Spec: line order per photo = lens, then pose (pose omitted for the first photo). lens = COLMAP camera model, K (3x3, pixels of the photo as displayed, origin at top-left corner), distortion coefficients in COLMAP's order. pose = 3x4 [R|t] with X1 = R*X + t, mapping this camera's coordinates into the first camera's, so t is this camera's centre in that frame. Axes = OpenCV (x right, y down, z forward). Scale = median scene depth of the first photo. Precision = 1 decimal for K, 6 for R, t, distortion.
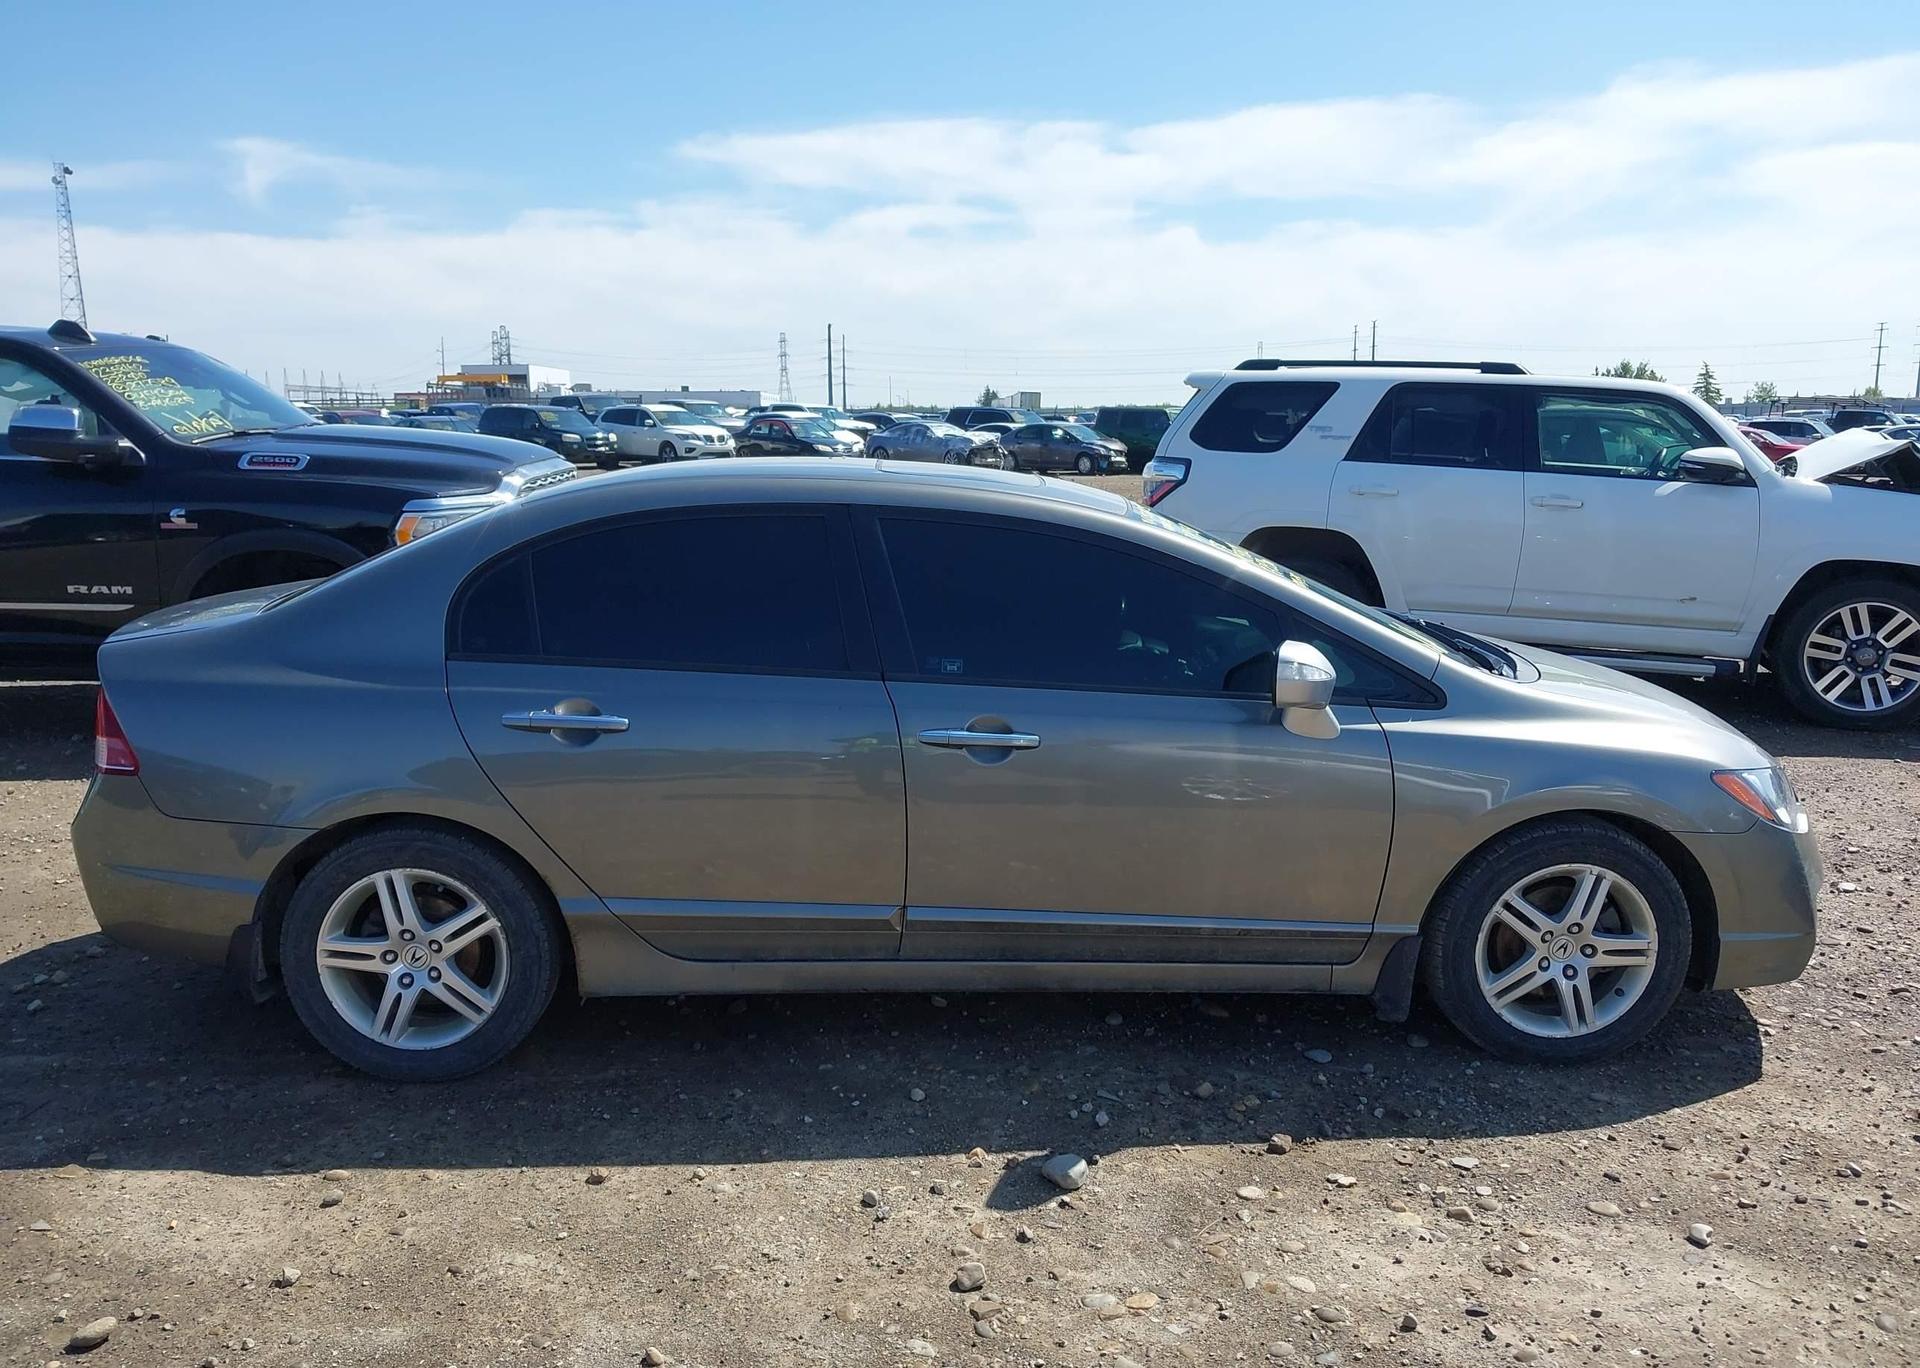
lens RADIAL K [[1523.6, 0, 969.6], [0, 1523.6, 694.5], [0, 0, 1]] dist [0.013388, -0.029568]
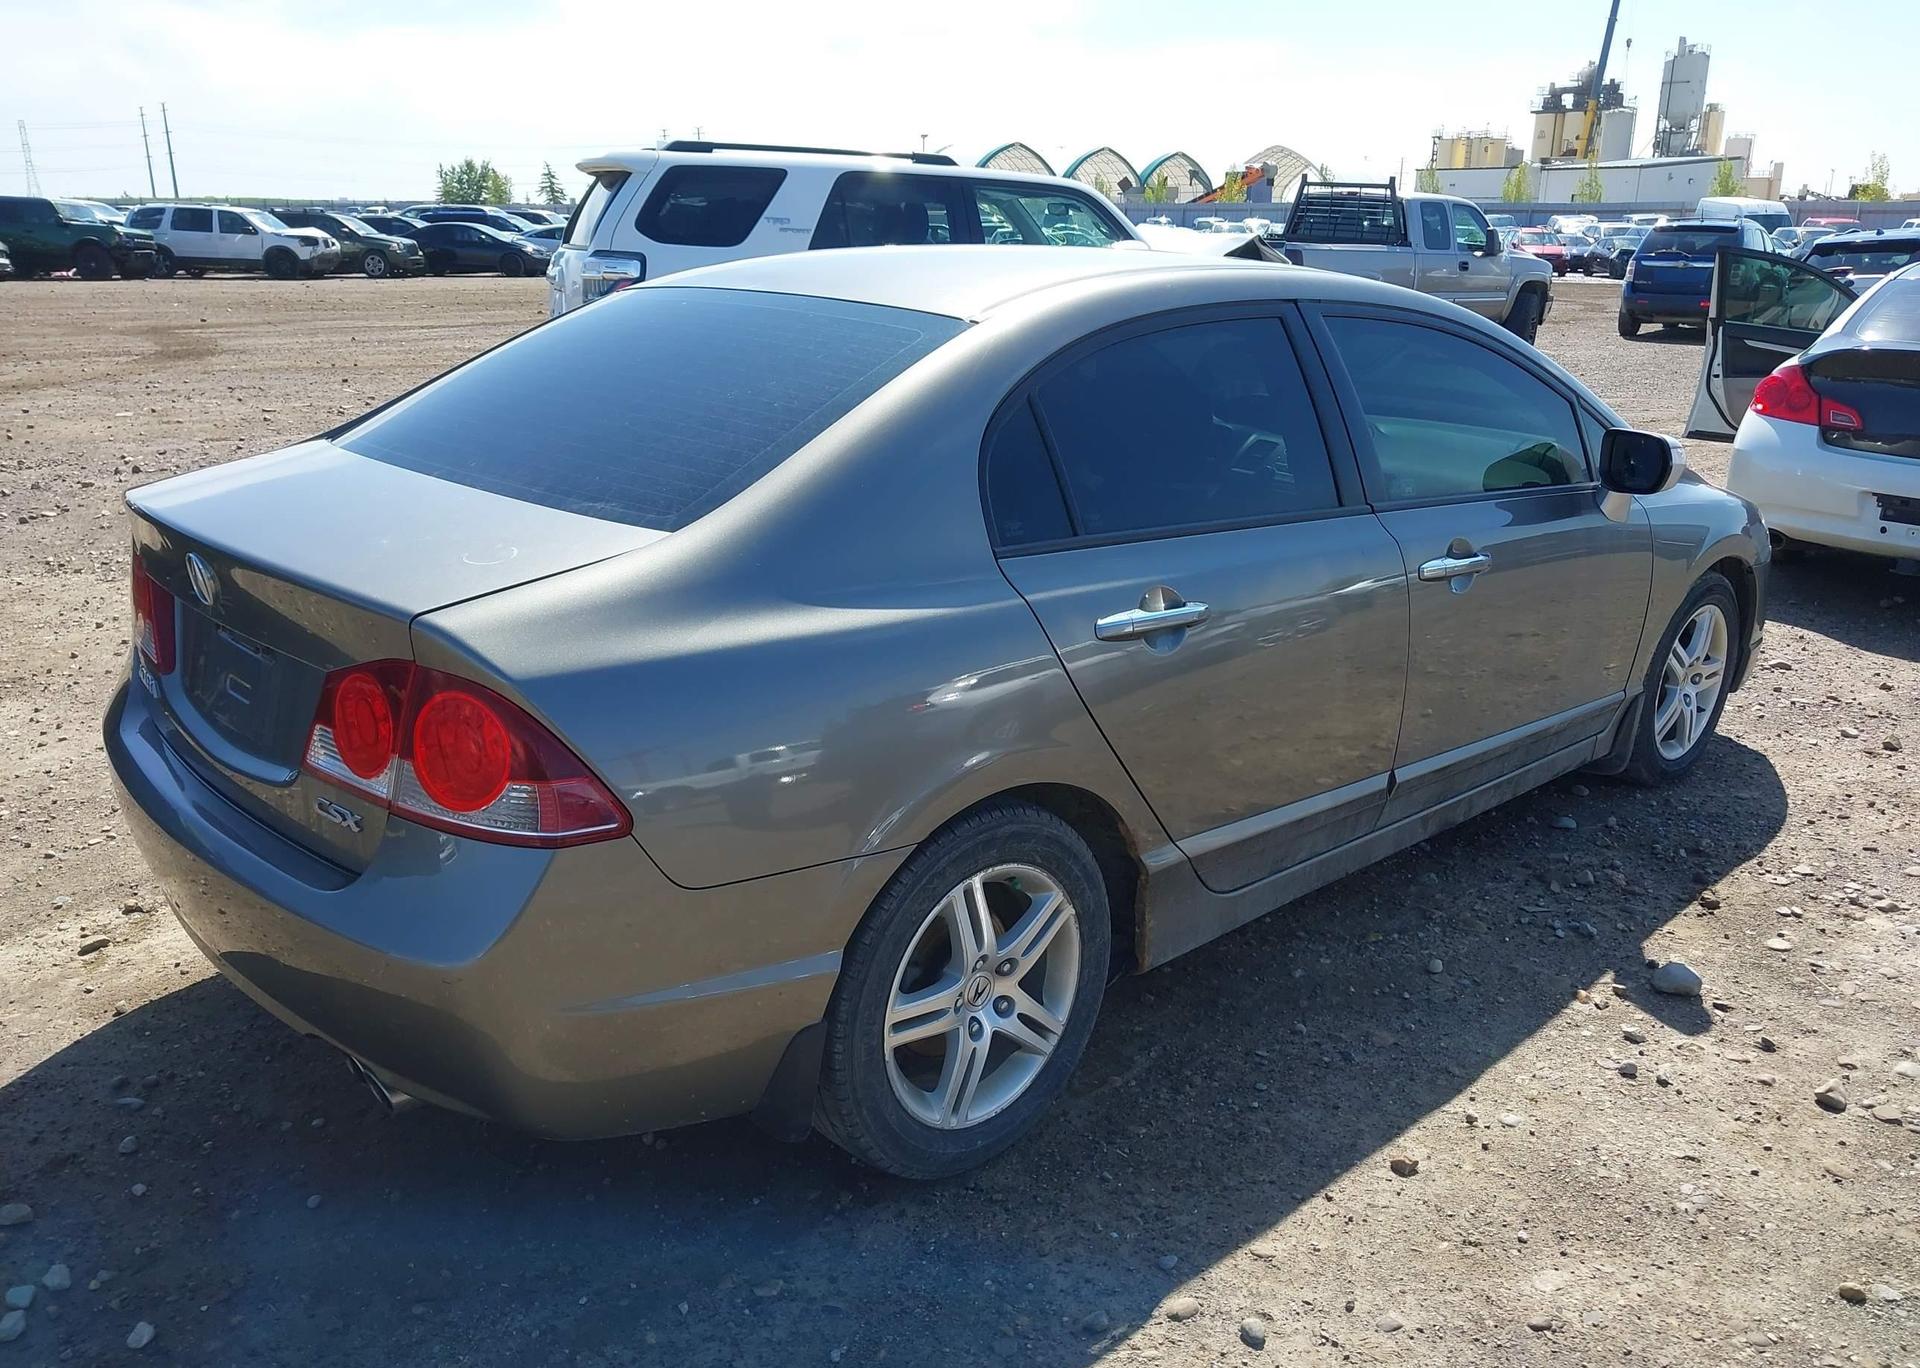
lens RADIAL K [[1523.6, 0, 967.2], [0, 1523.6, 689.8], [0, 0, 1]] dist [0.013388, -0.029568]
pose [[0.755168, -0.185521, 0.628732, -0.762956], [0.107227, 0.981158, 0.160722, -0.072450], [-0.646702, -0.053955, 0.760832, 0.479257]]
